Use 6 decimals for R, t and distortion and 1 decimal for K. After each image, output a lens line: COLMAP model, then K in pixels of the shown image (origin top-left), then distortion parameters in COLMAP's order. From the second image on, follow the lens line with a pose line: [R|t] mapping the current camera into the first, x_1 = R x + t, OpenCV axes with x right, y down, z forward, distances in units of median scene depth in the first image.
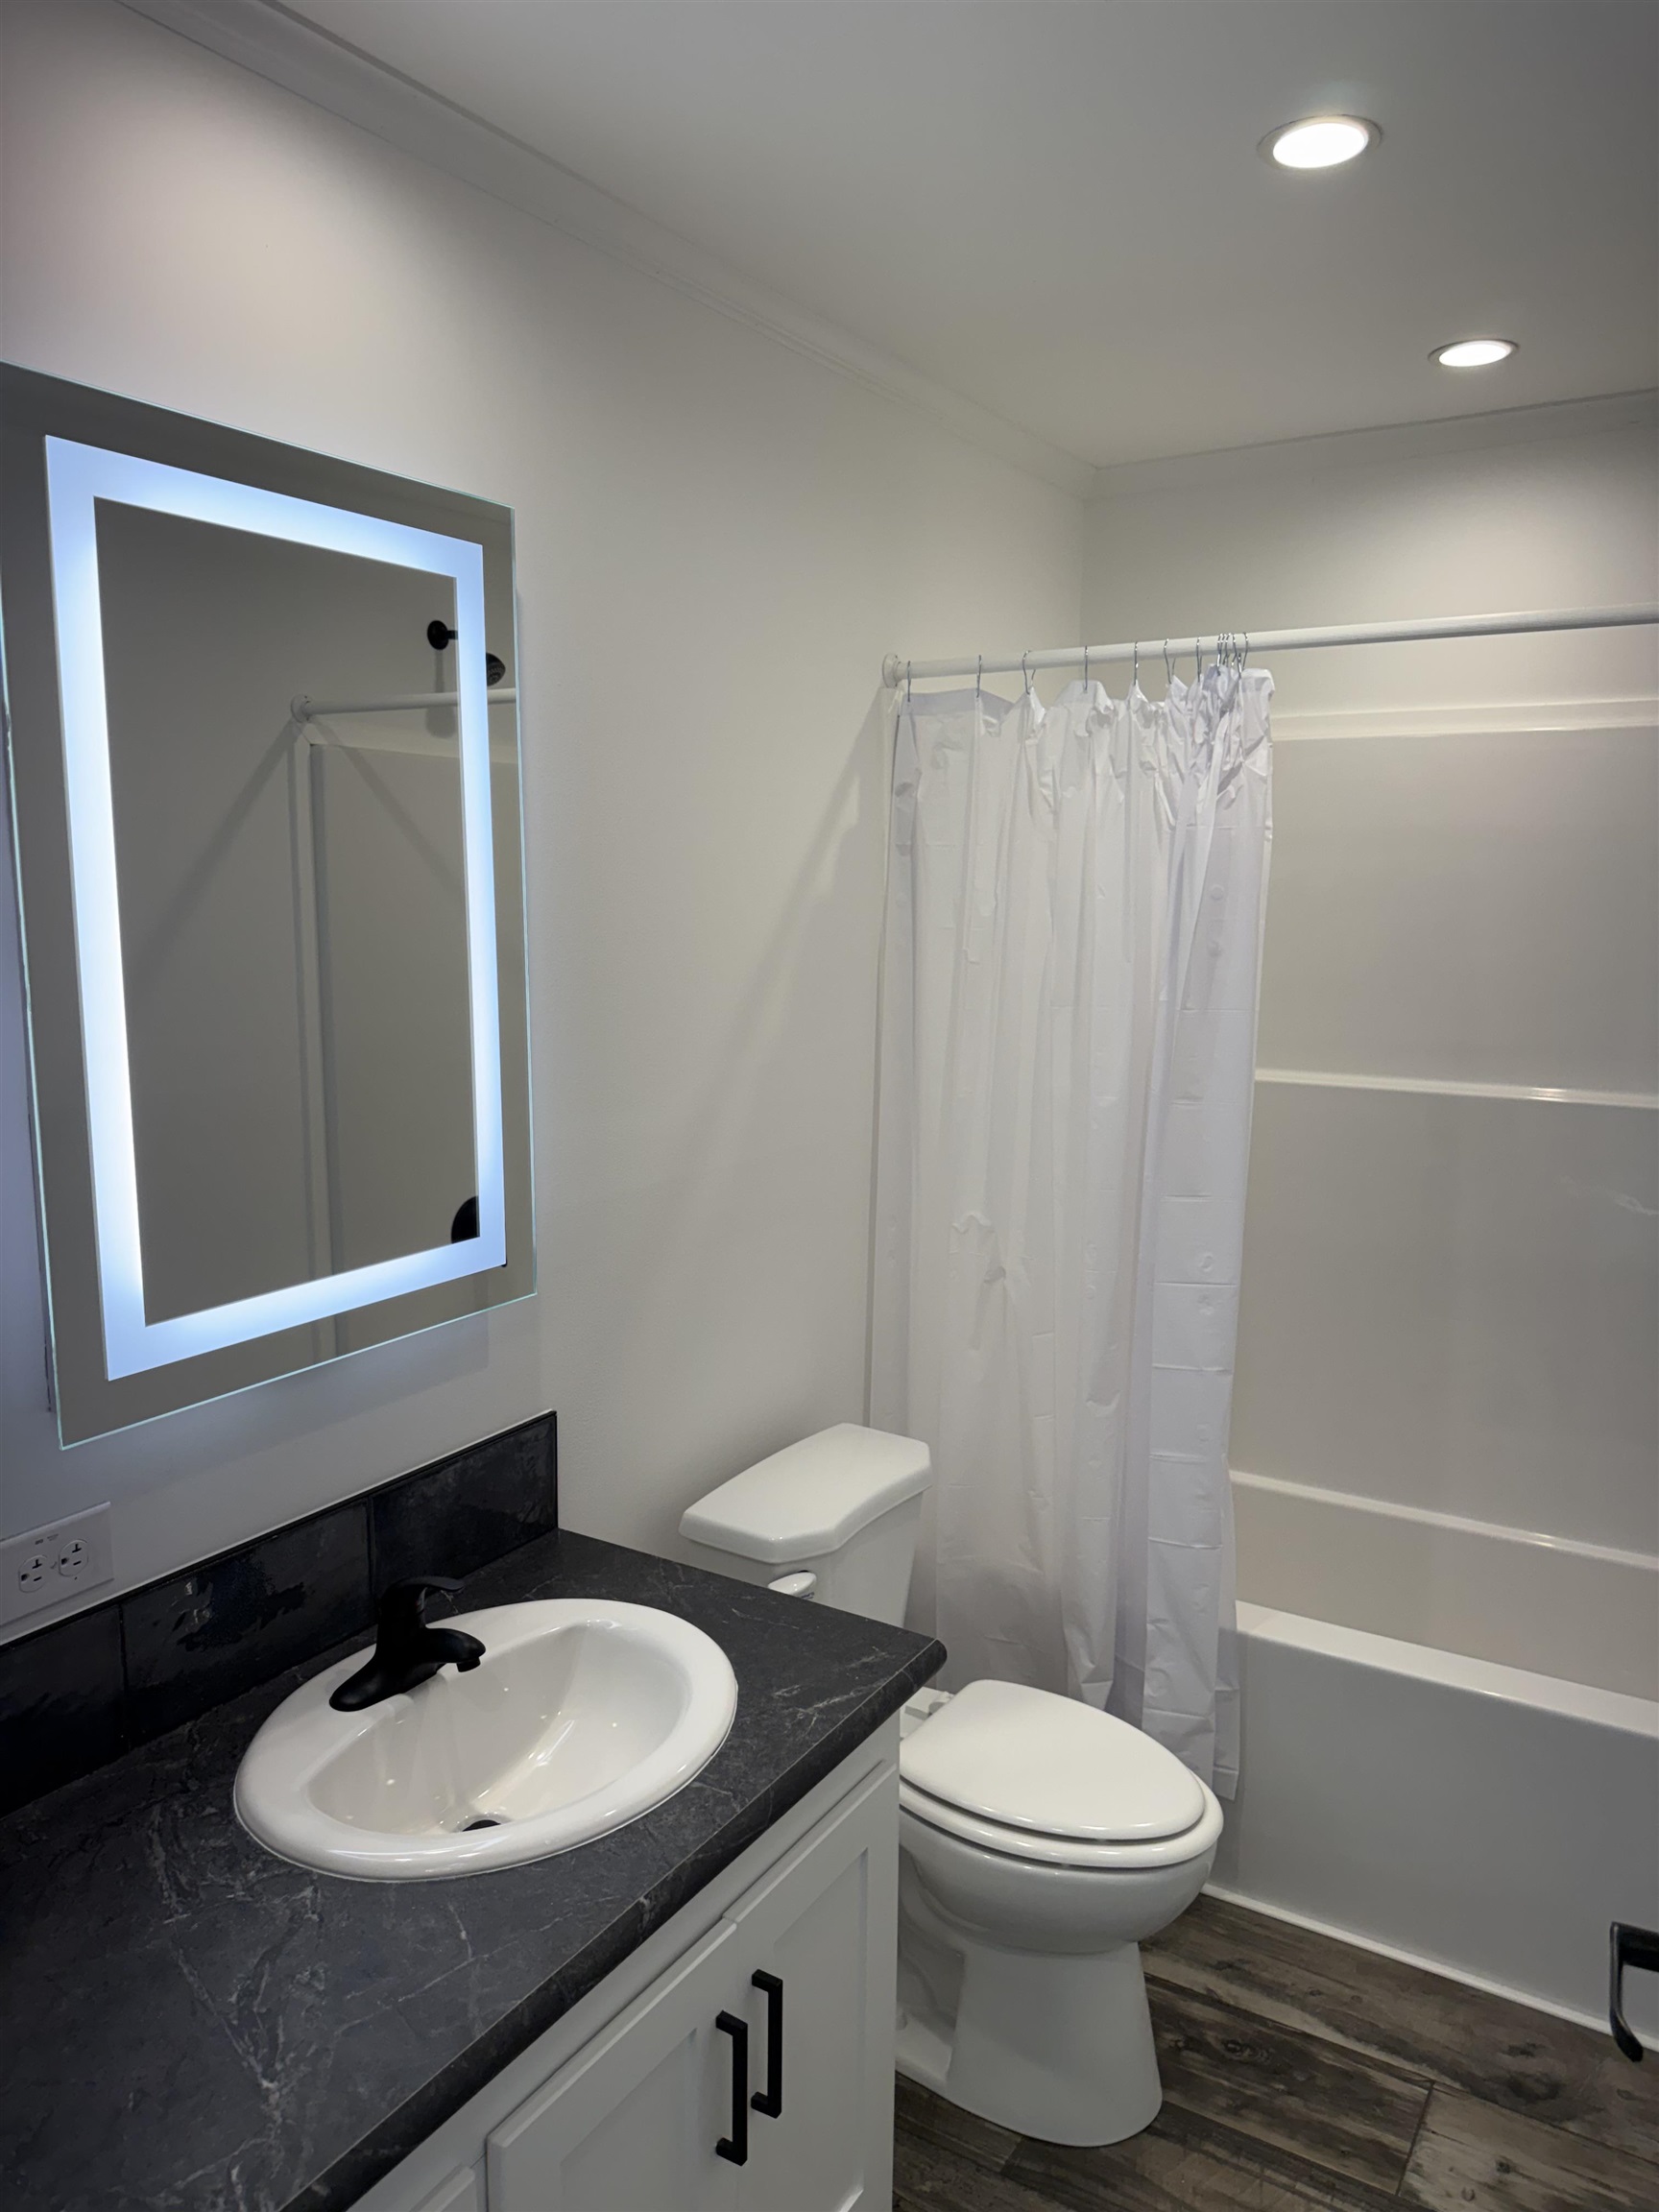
lens RADIAL K [[1596.8, 0, 829.5], [0, 1596.8, 1106.0], [0, 0, 1]] dist [-0.001790, 0.004504]
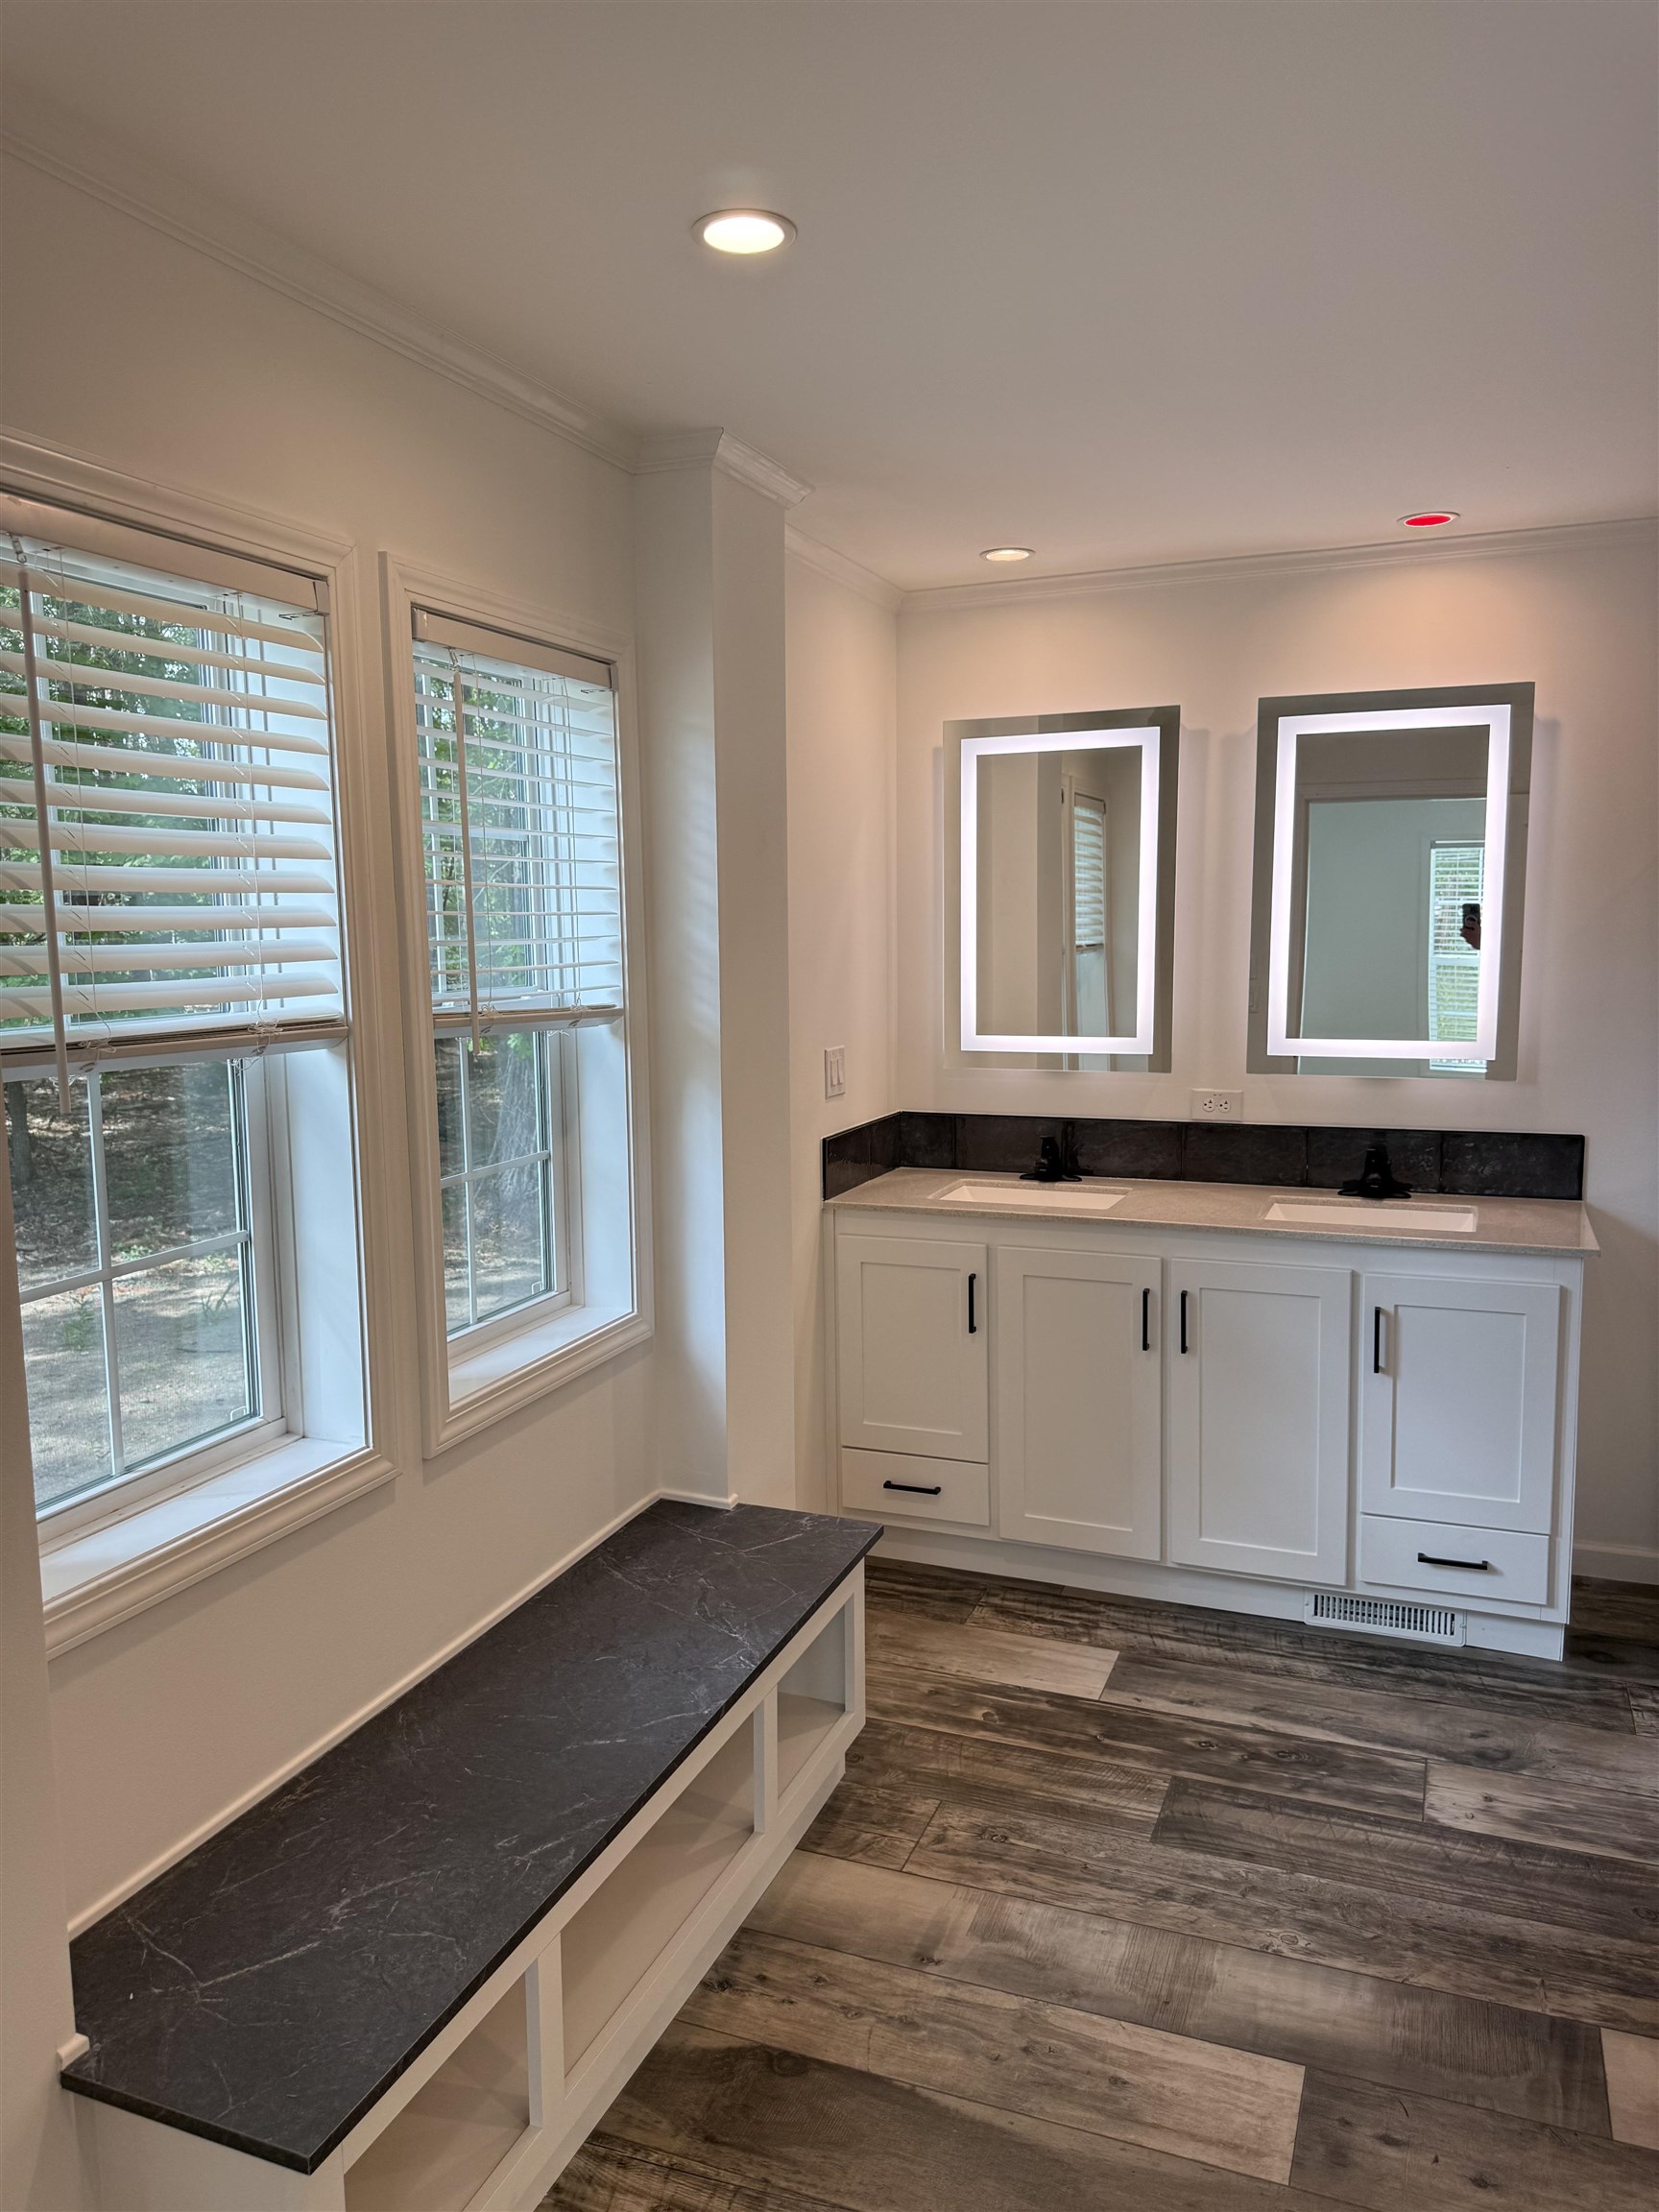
lens RADIAL K [[1596.8, 0, 829.5], [0, 1596.8, 1106.0], [0, 0, 1]] dist [-0.001790, 0.004504]
pose [[0.984493, -0.036789, 0.171522, -0.346605], [0.041394, 0.998870, -0.023350, 0.061664], [-0.170469, 0.030088, 0.984904, -0.285705]]
